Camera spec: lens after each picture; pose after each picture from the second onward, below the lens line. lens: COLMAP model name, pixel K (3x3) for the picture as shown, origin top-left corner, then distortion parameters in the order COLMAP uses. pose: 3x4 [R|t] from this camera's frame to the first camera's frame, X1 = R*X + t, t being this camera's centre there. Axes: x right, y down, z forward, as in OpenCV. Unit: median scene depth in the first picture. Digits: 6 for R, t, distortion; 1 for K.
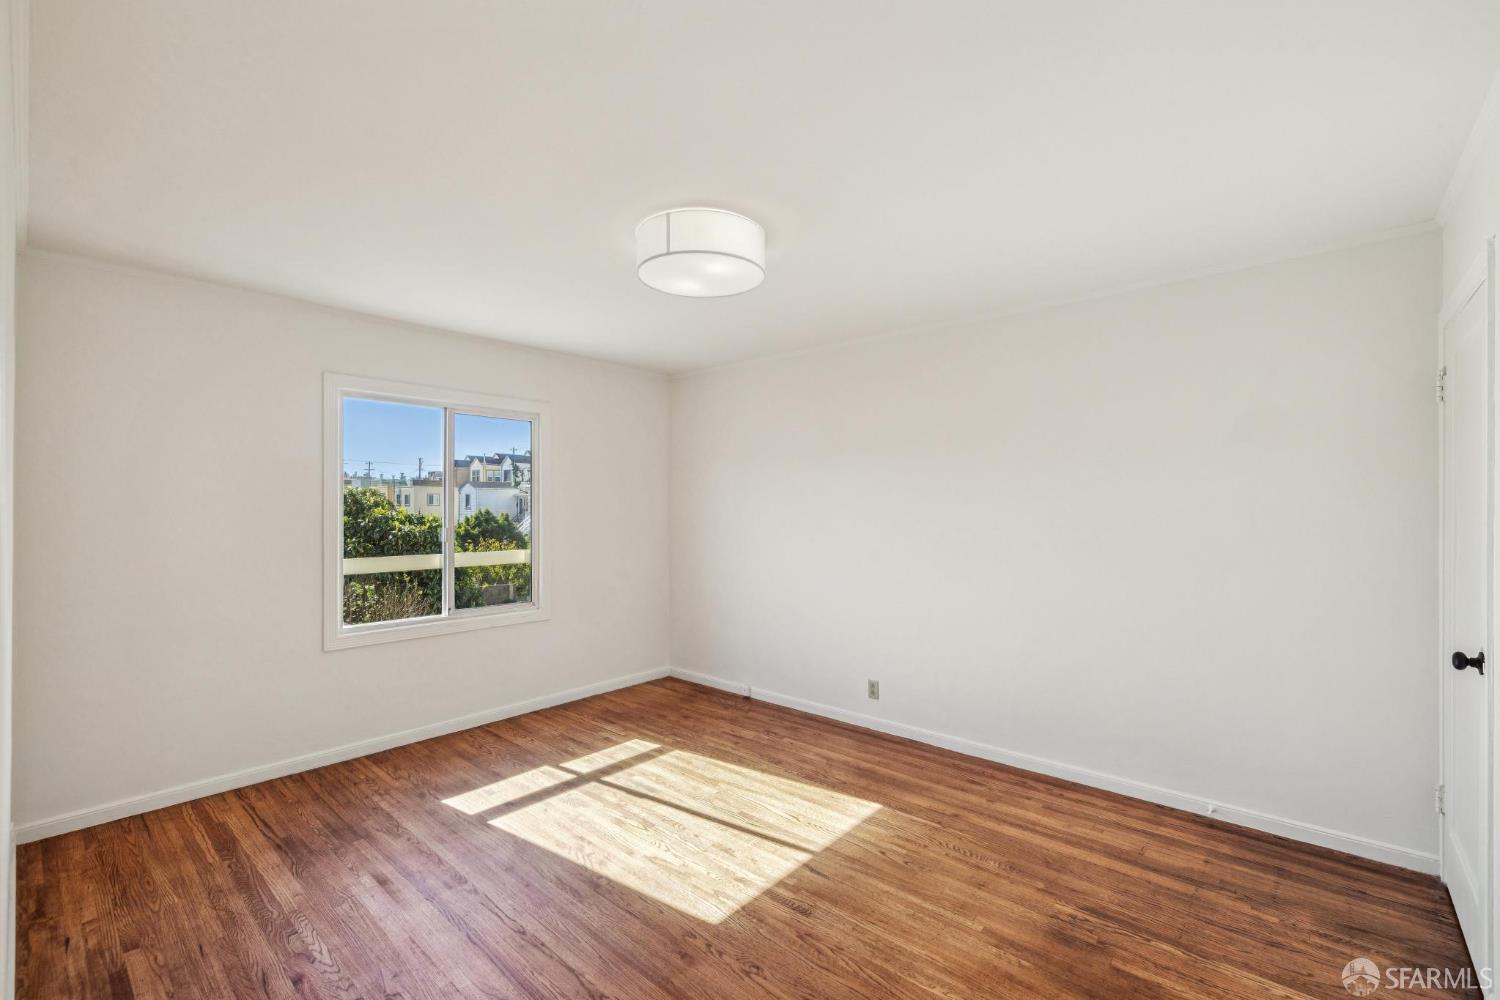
lens RADIAL K [[640.9, 0, 746.1], [0, 640.9, 511.2], [0, 0, 1]] dist [0.001140, -0.000073]
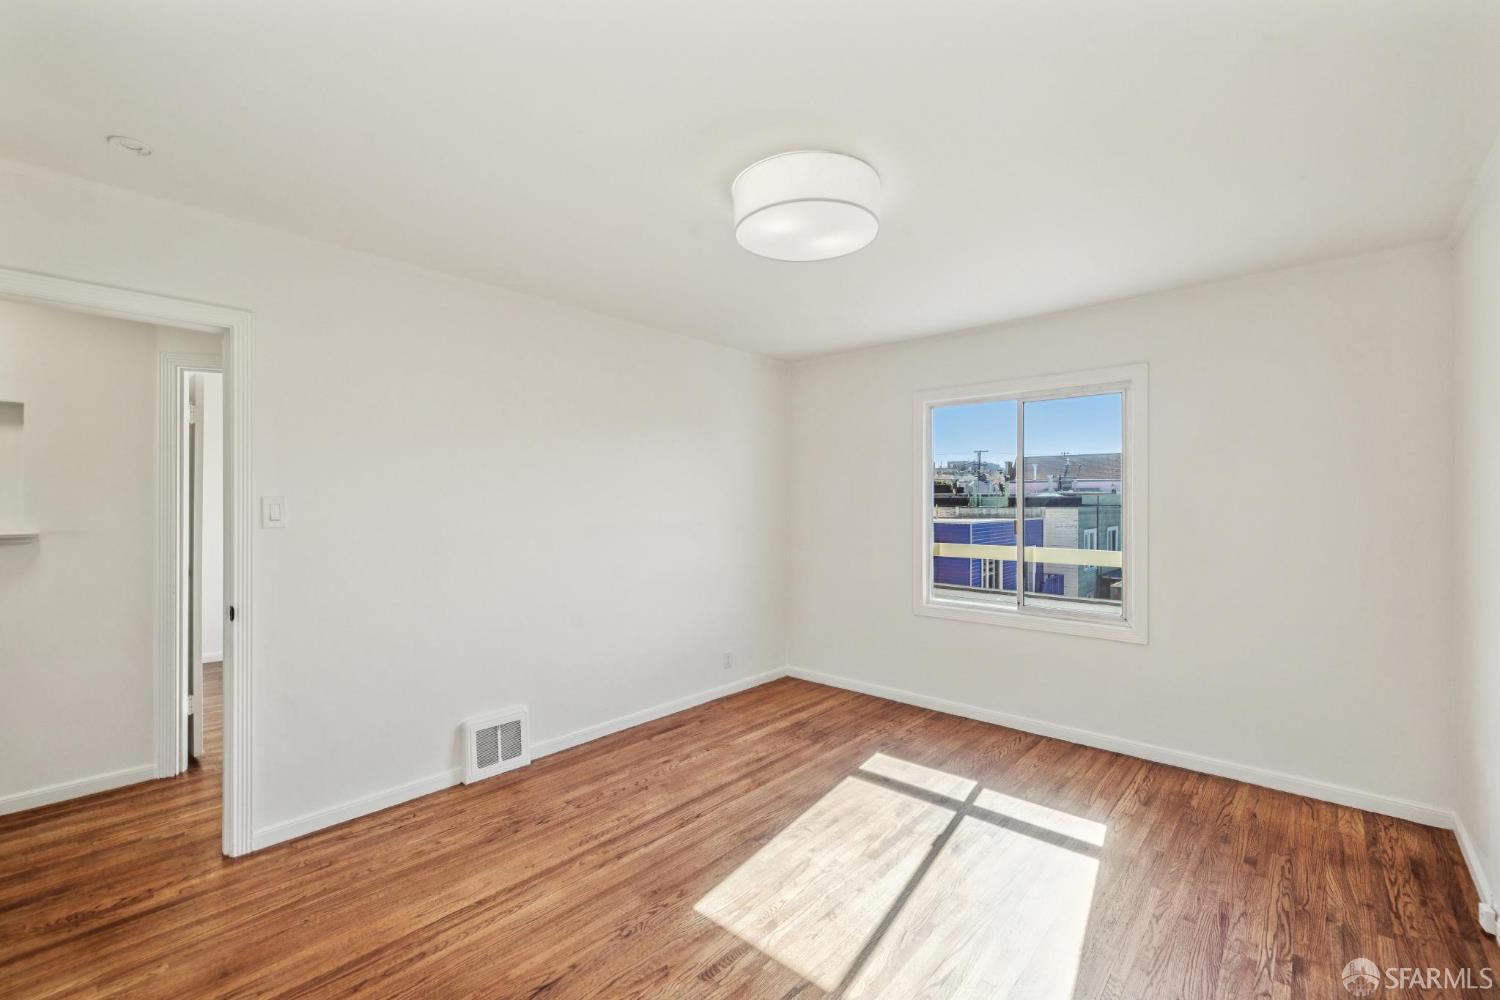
lens RADIAL K [[636.0, 0, 742.8], [0, 636.0, 502.3], [0, 0, 1]] dist [0.007634, -0.000582]
pose [[-0.005640, -0.001380, -0.999983, 0.643102], [-0.007520, 0.999971, -0.001337, 0.003800], [0.999956, 0.007513, -0.005650, 0.723573]]
